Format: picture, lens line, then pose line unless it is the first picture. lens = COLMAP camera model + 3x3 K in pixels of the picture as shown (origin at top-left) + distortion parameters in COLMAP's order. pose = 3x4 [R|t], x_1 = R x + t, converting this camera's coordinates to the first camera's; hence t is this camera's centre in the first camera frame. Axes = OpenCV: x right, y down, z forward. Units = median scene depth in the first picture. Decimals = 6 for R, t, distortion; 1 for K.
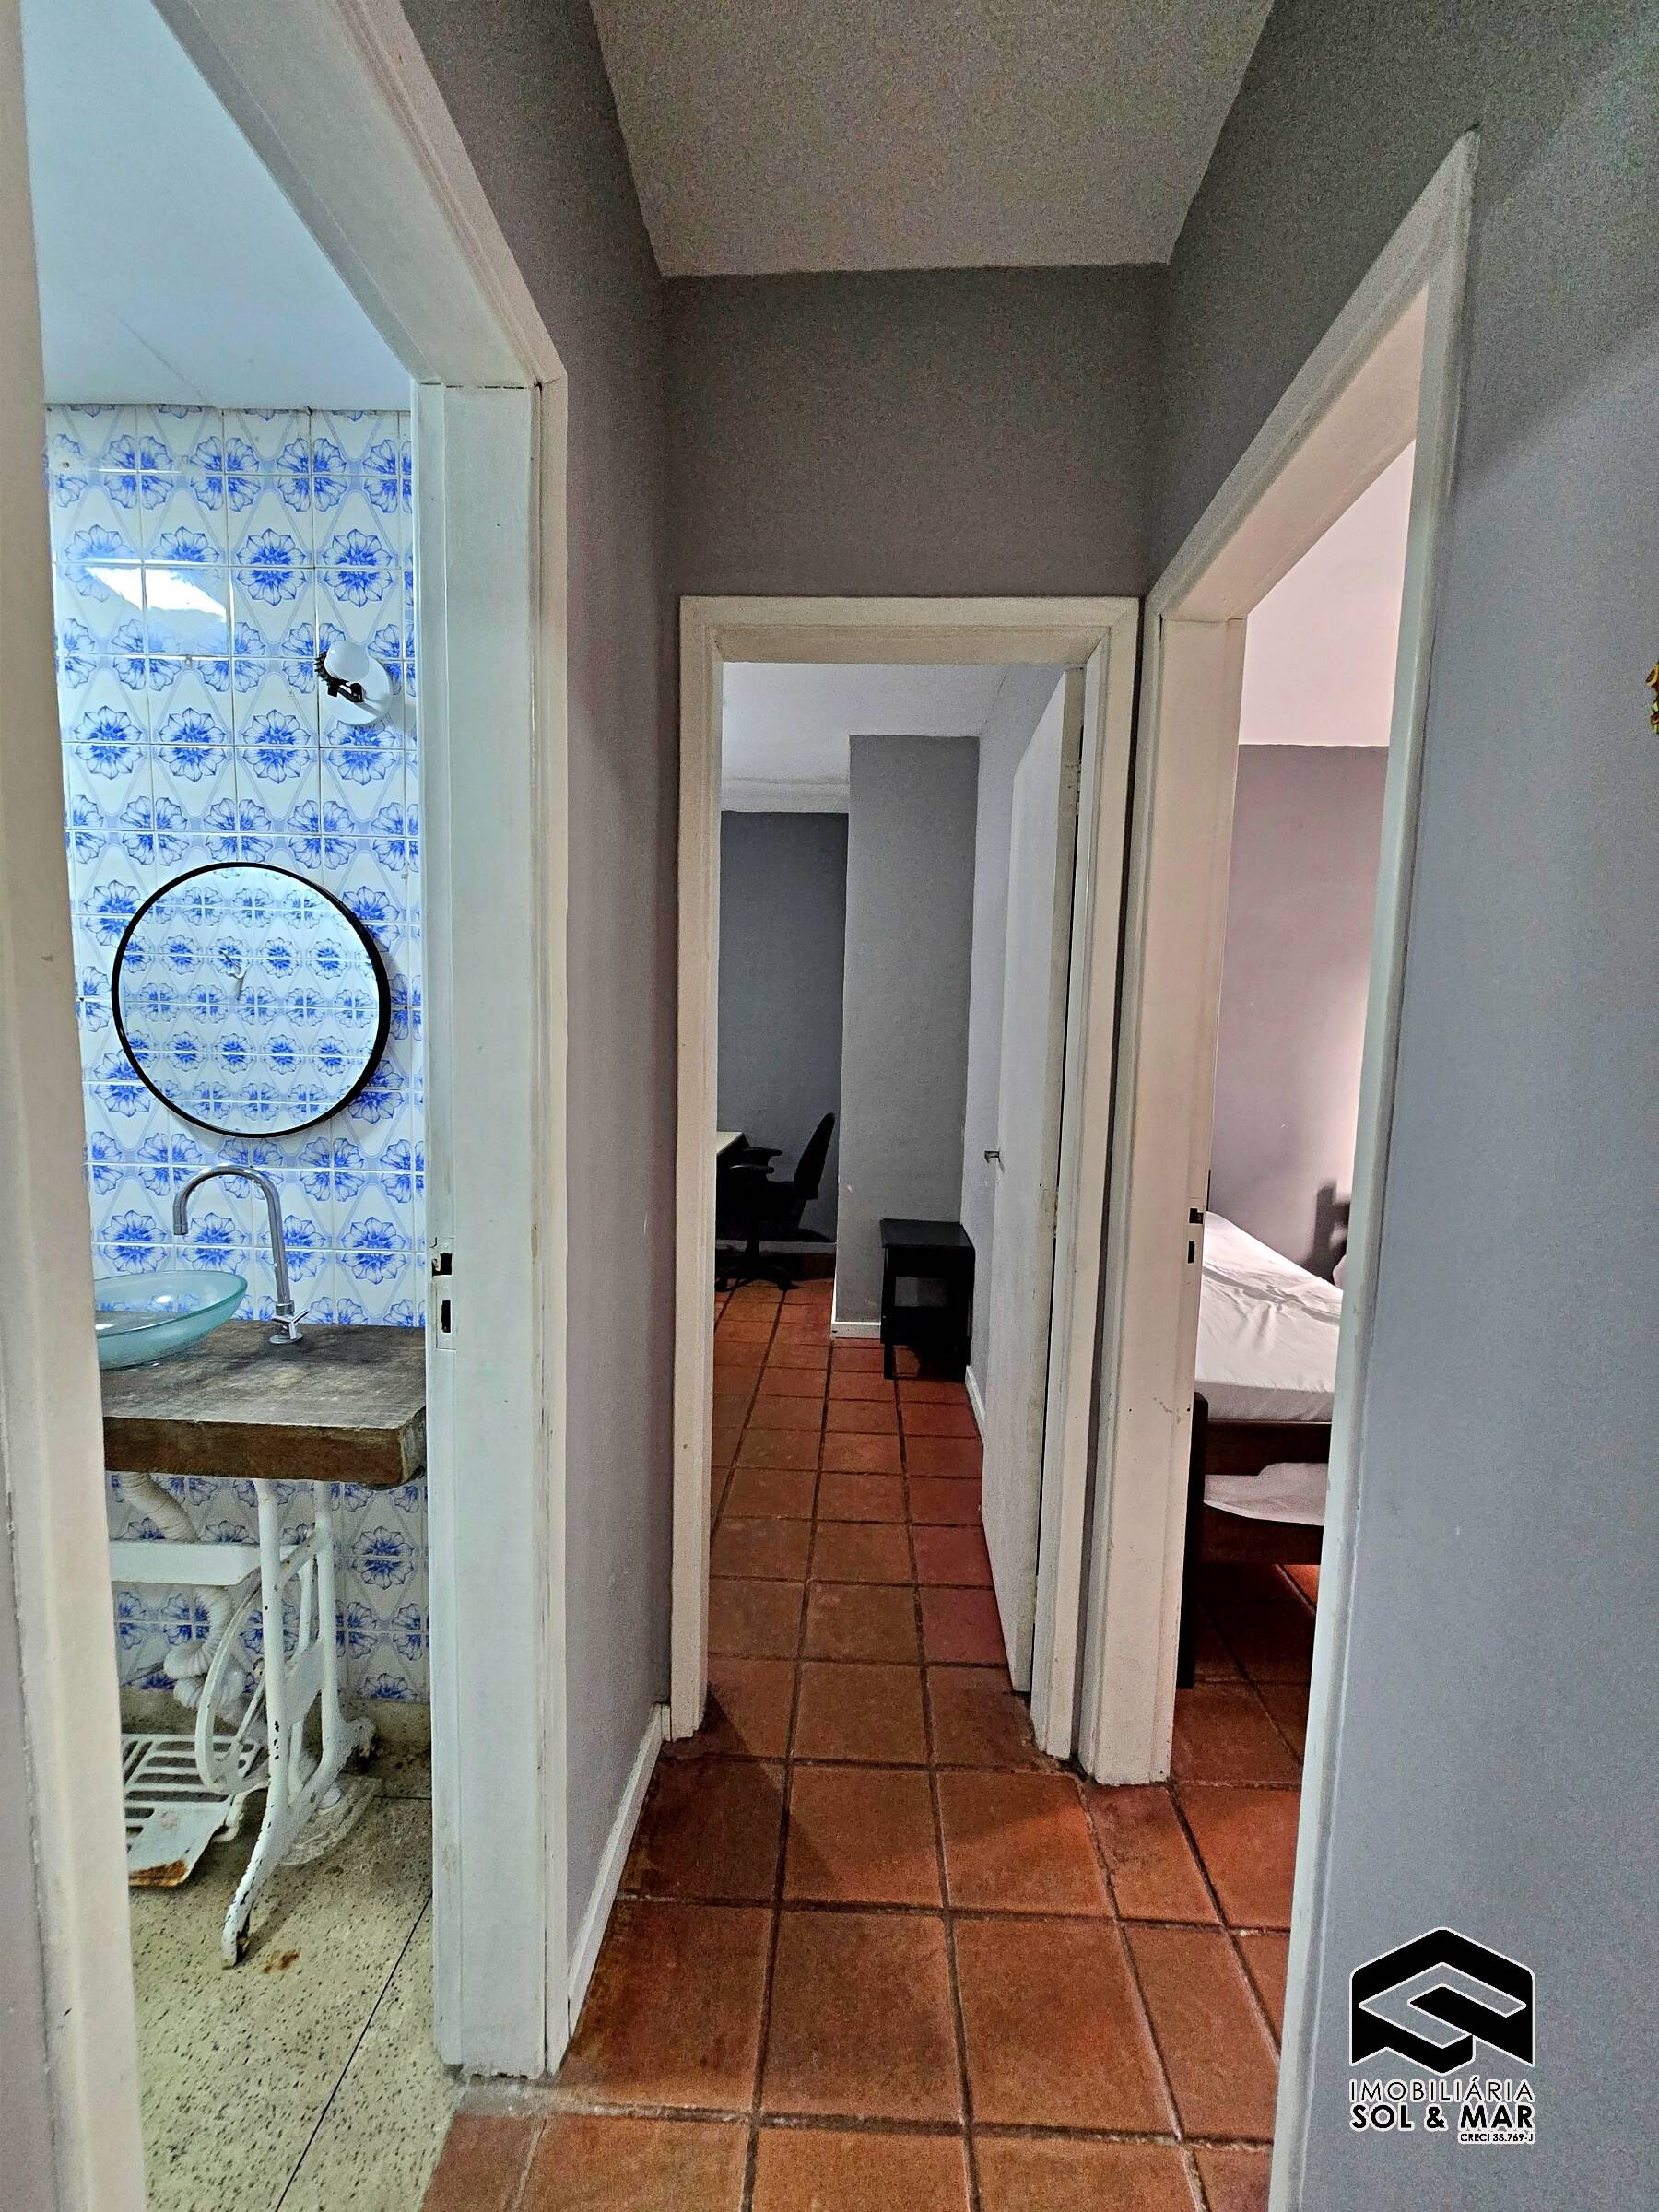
lens RADIAL K [[871.0, 0, 835.9], [0, 871.0, 1112.2], [0, 0, 1]] dist [0.003650, -0.000488]
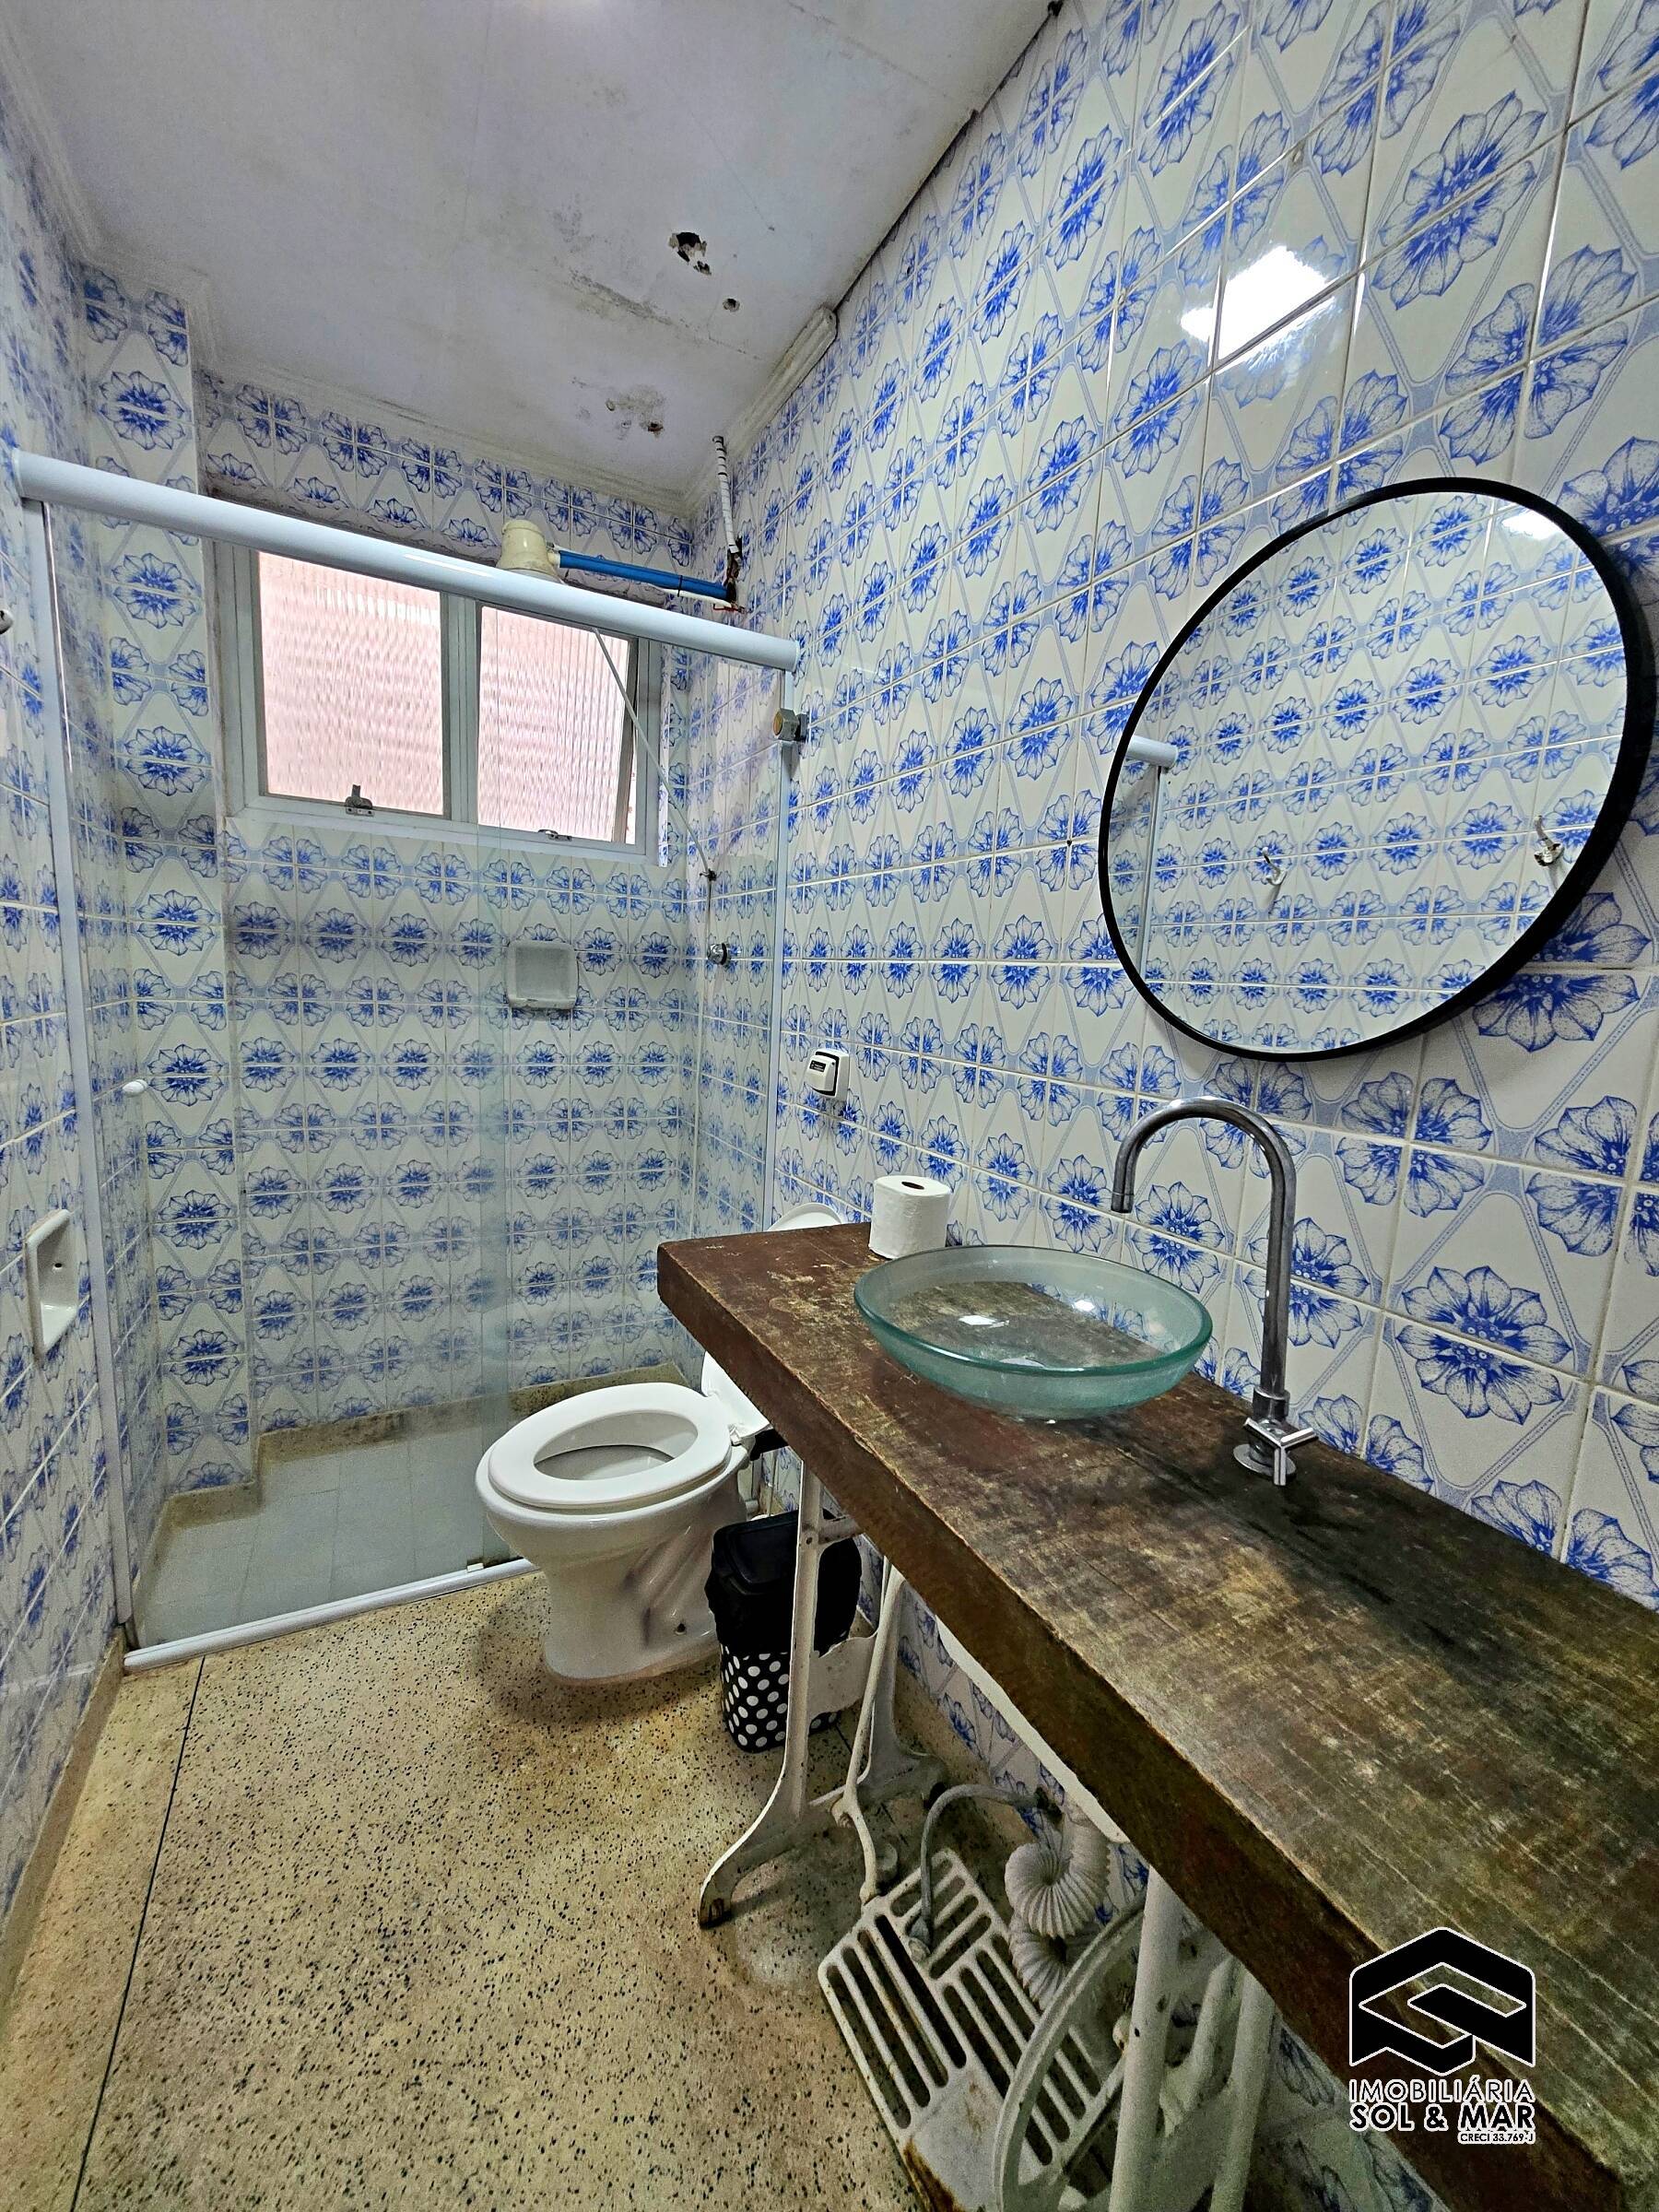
lens RADIAL K [[871.0, 0, 835.9], [0, 871.0, 1112.2], [0, 0, 1]] dist [0.003650, -0.000488]
pose [[0.499408, 0.130354, -0.856504, -0.333035], [-0.119358, 0.989541, 0.081007, 0.047996], [0.858106, 0.061775, 0.509743, 0.497169]]
